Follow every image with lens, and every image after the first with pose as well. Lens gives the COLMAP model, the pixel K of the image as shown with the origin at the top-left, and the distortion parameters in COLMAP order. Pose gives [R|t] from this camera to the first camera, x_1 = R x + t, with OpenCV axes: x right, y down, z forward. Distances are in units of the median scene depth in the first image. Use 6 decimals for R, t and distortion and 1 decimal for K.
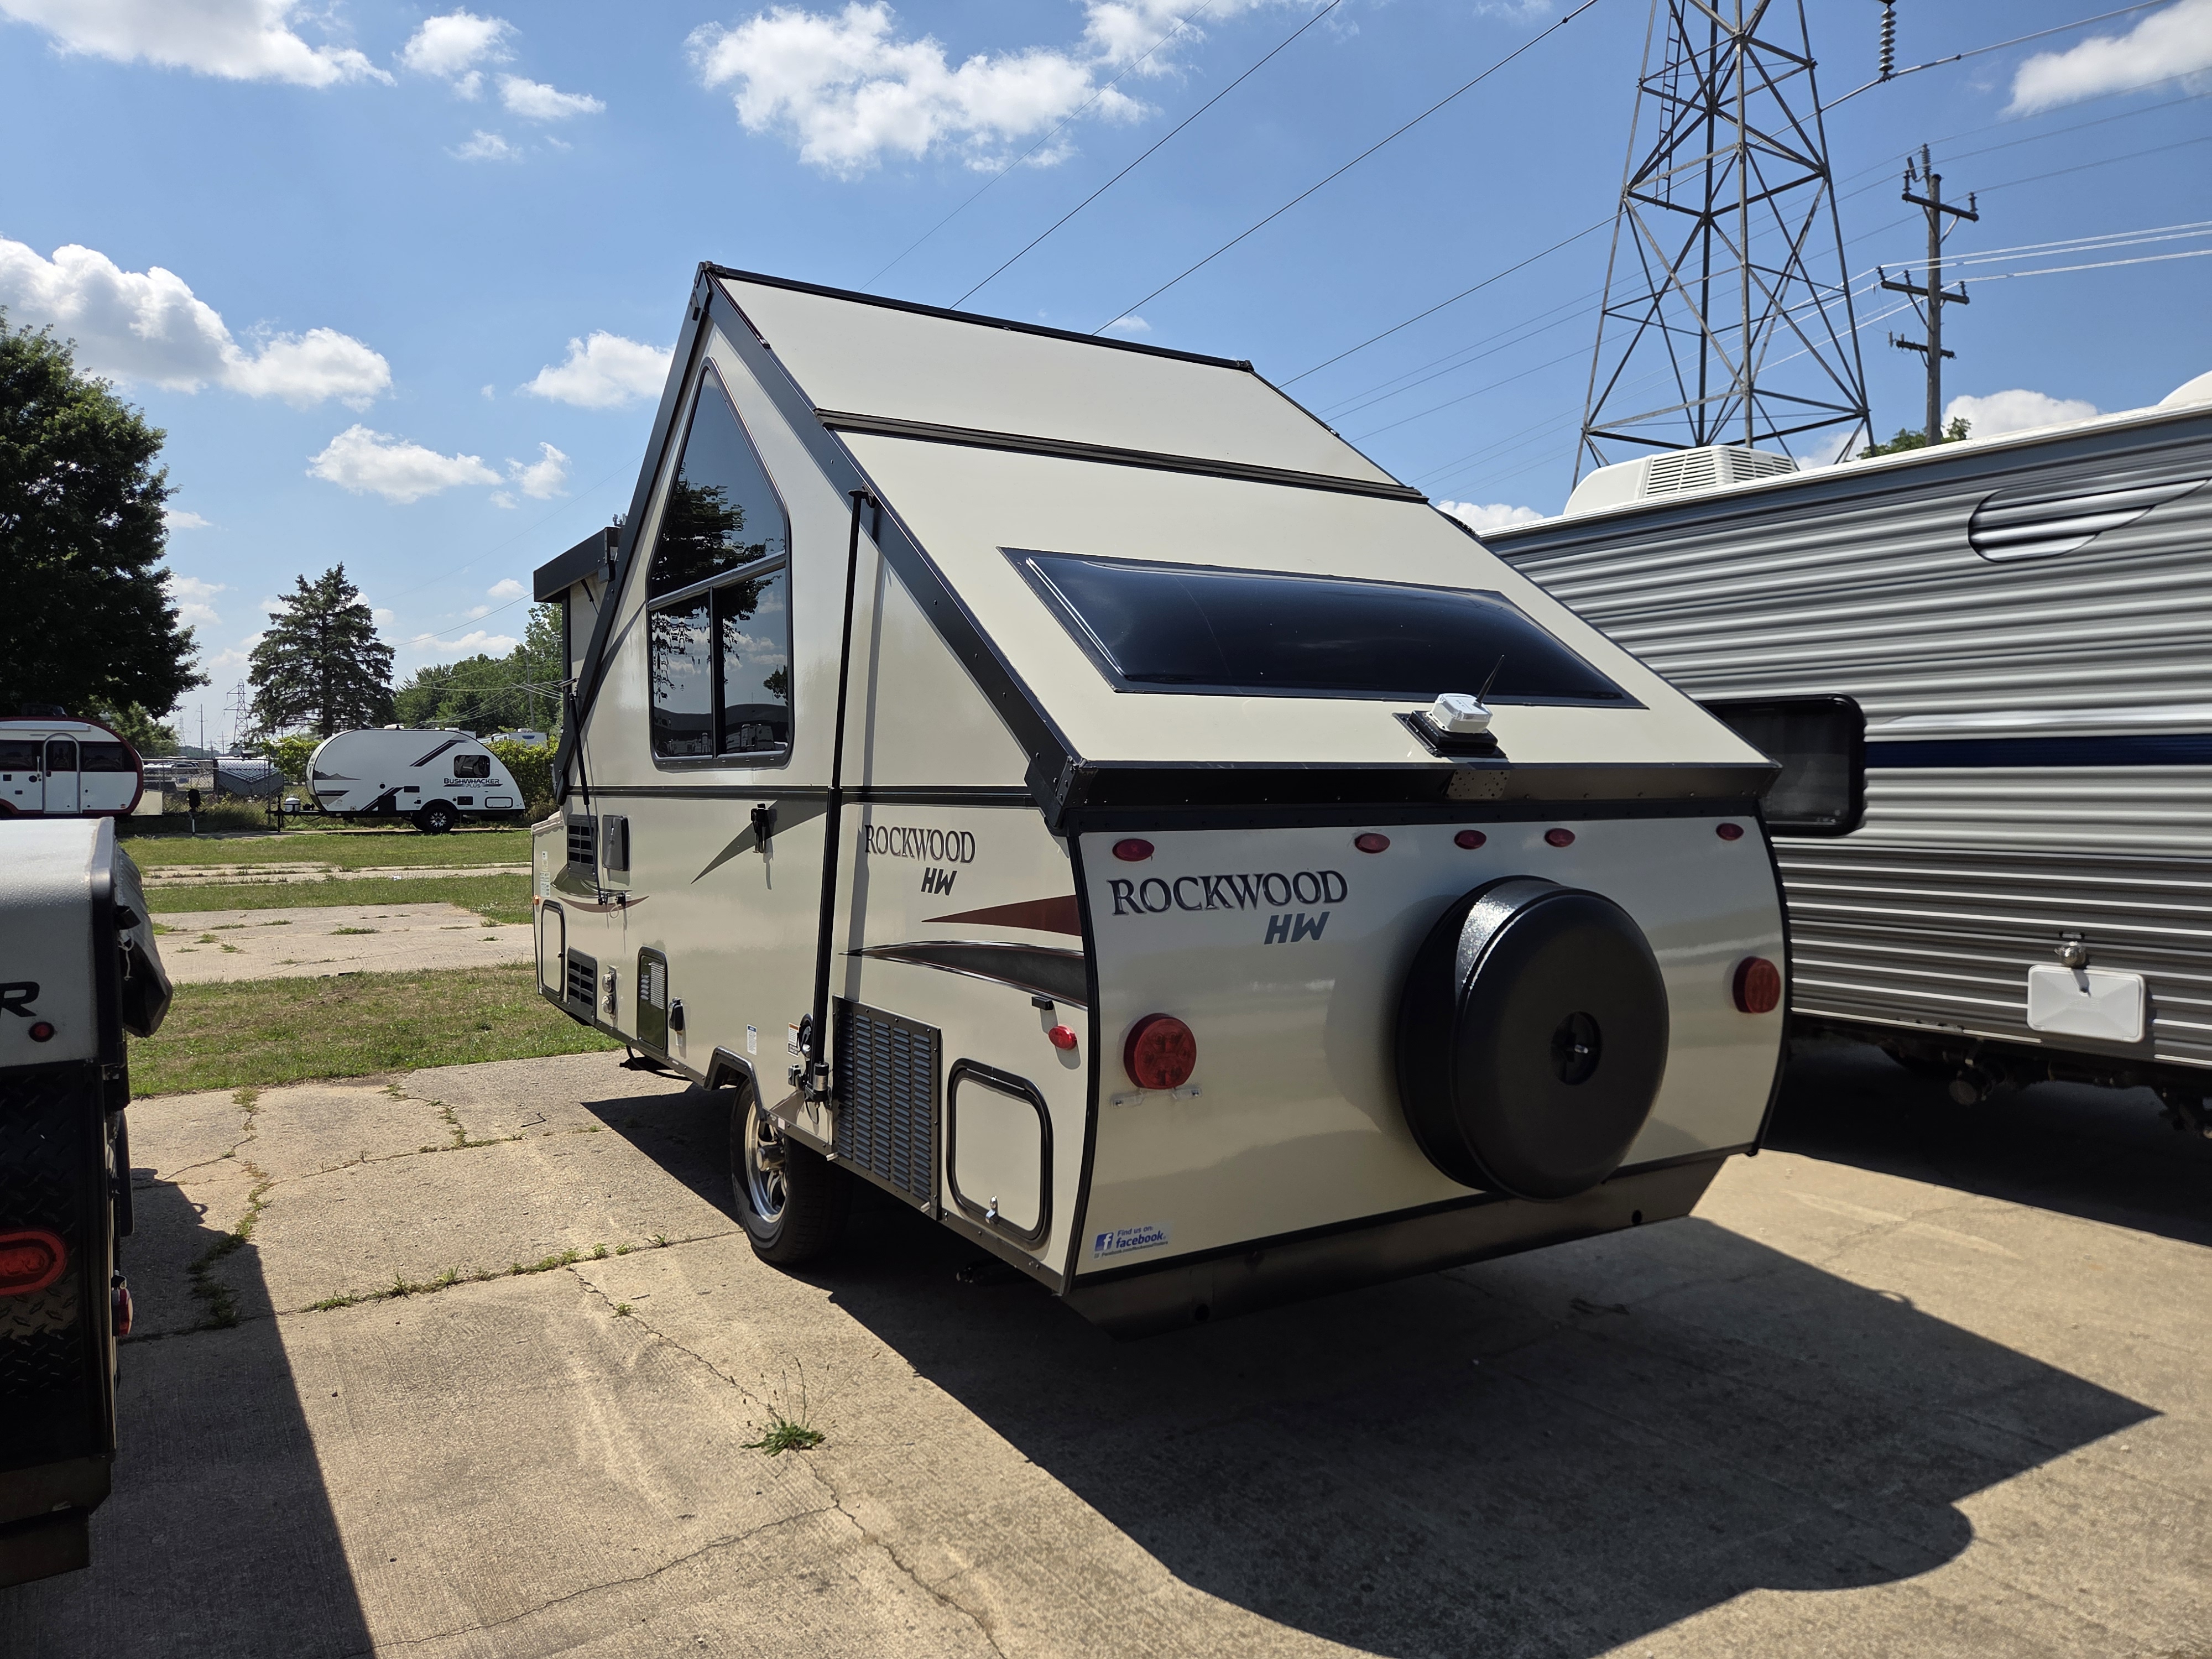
lens RADIAL K [[1486.1, 0, 1091.3], [0, 1486.1, 832.3], [0, 0, 1]] dist [0.065683, -0.056151]
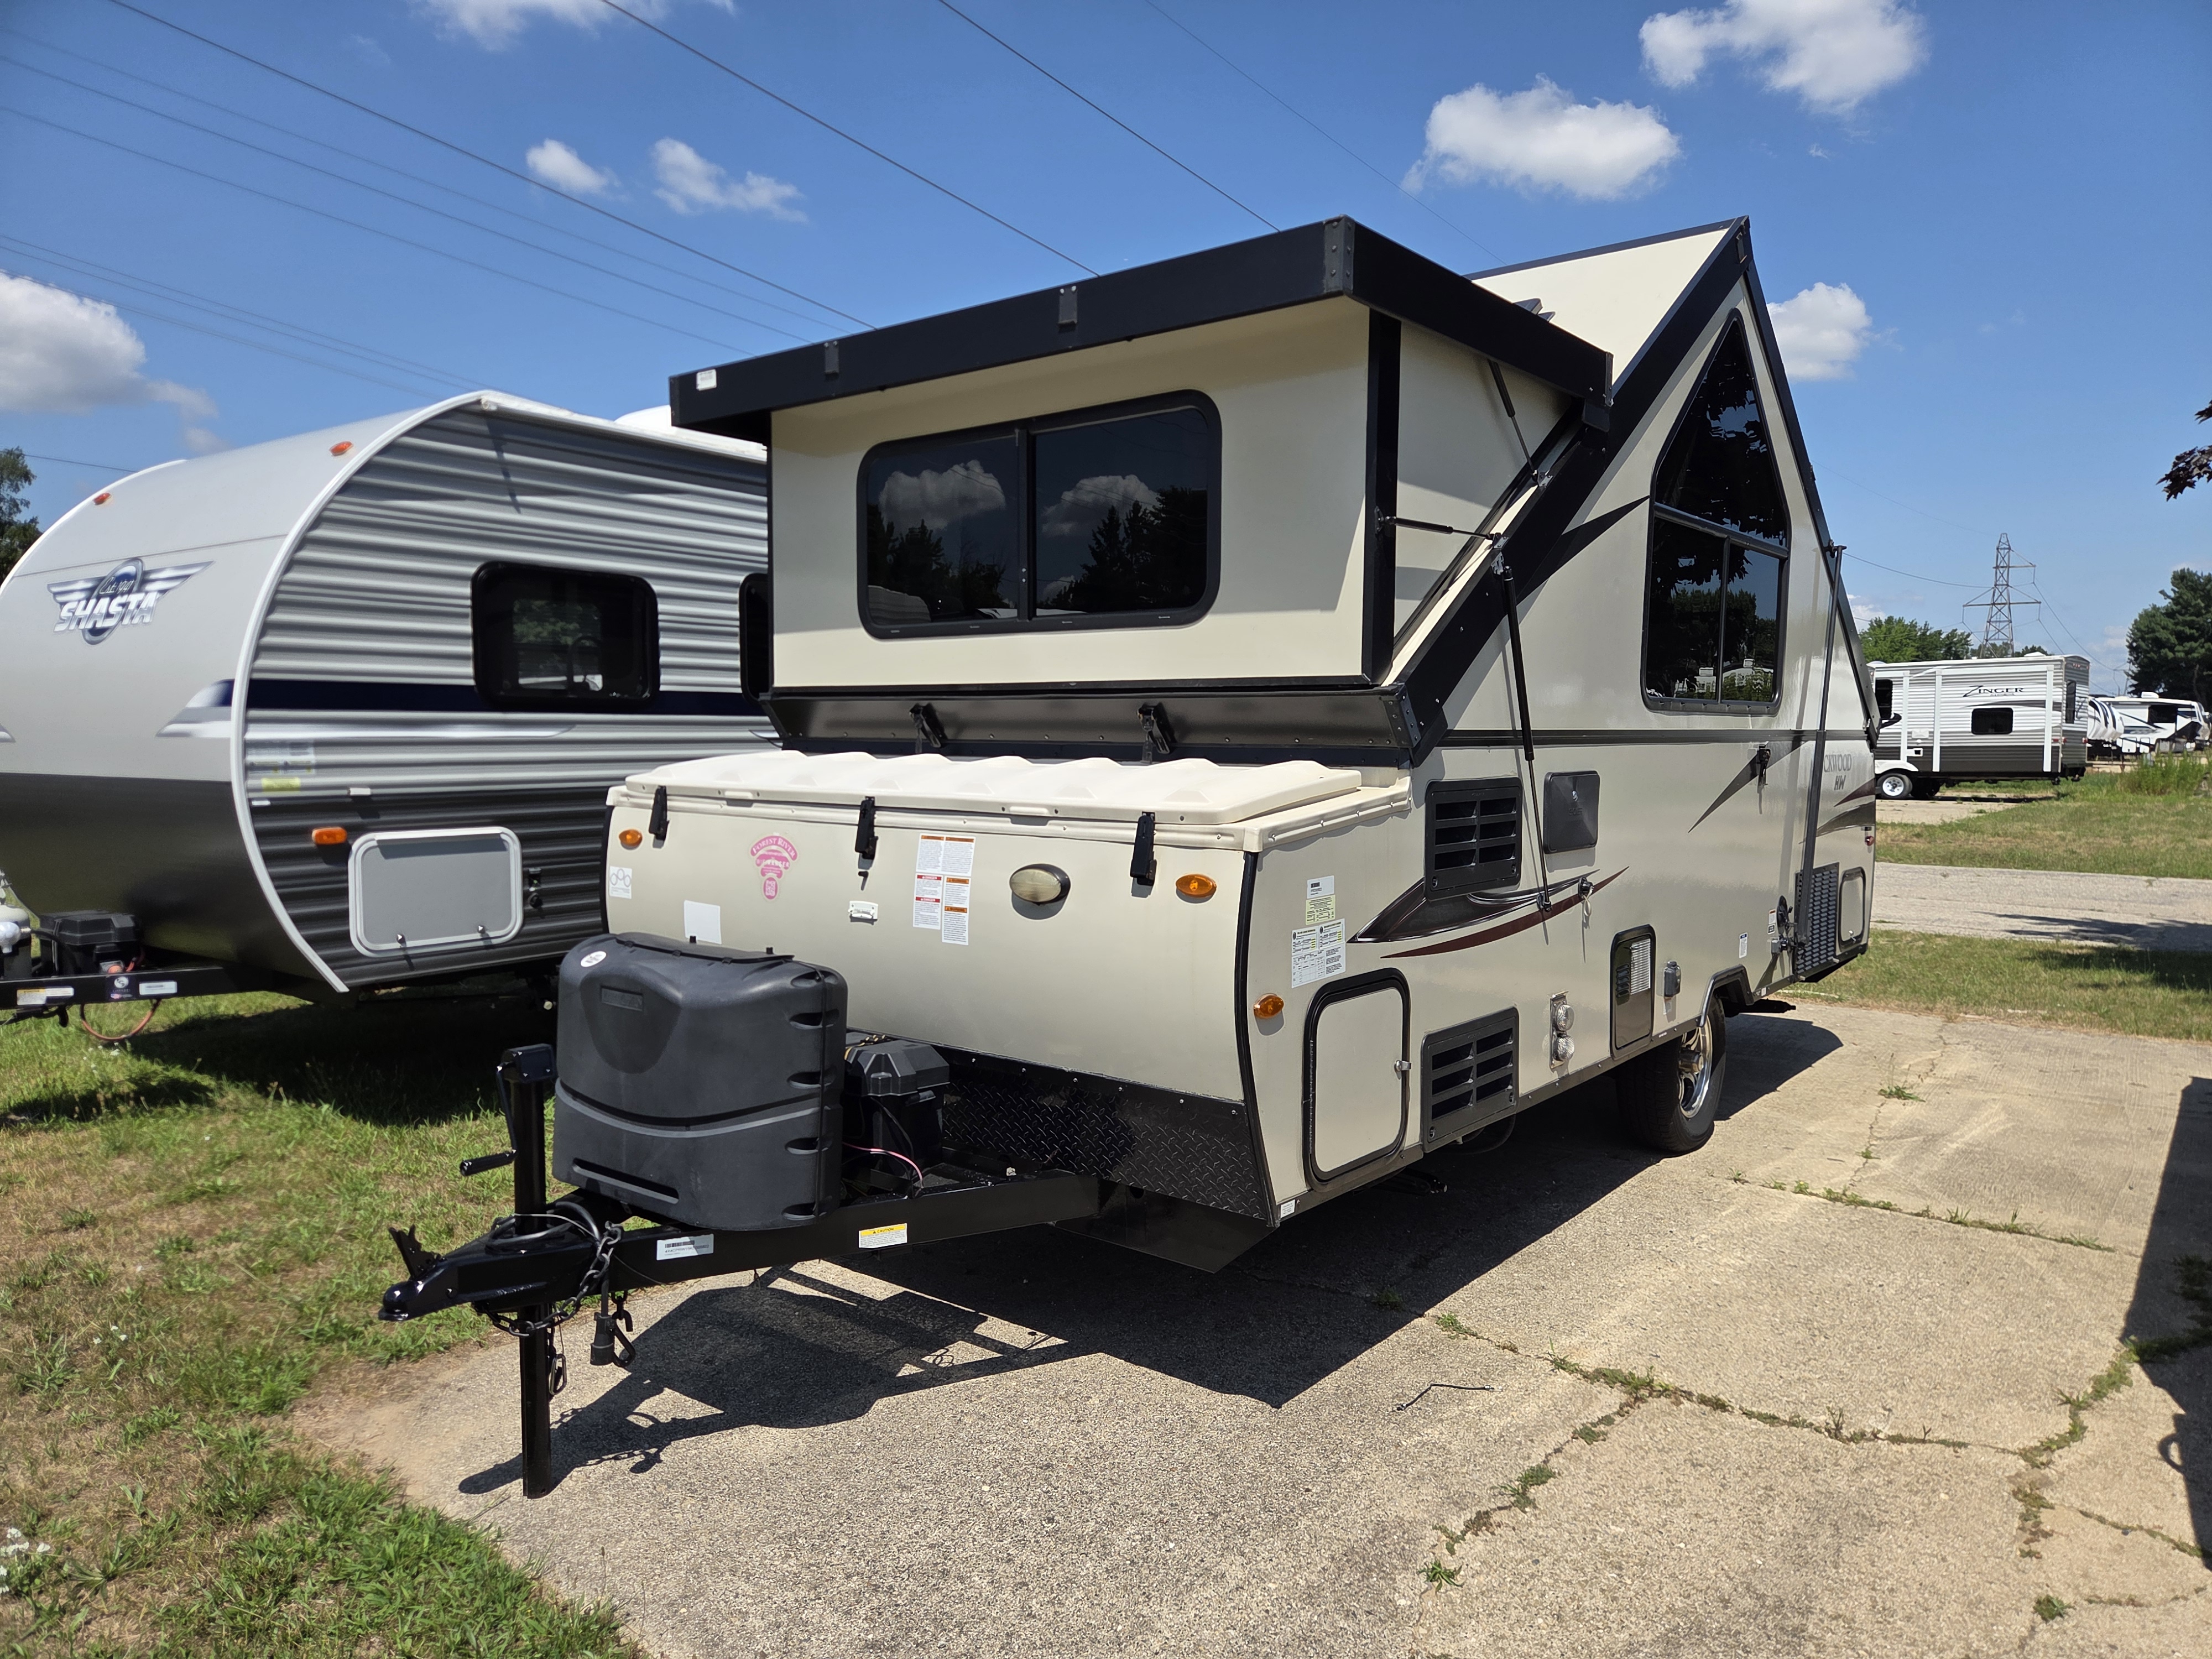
lens RADIAL K [[1486.1, 0, 1102.5], [0, 1486.1, 823.7], [0, 0, 1]] dist [0.065683, -0.056151]
pose [[-0.334107, -0.059591, 0.940649, -1.142606], [0.027845, 0.996940, 0.073048, -0.055630], [-0.942124, 0.050598, -0.331425, 1.817347]]
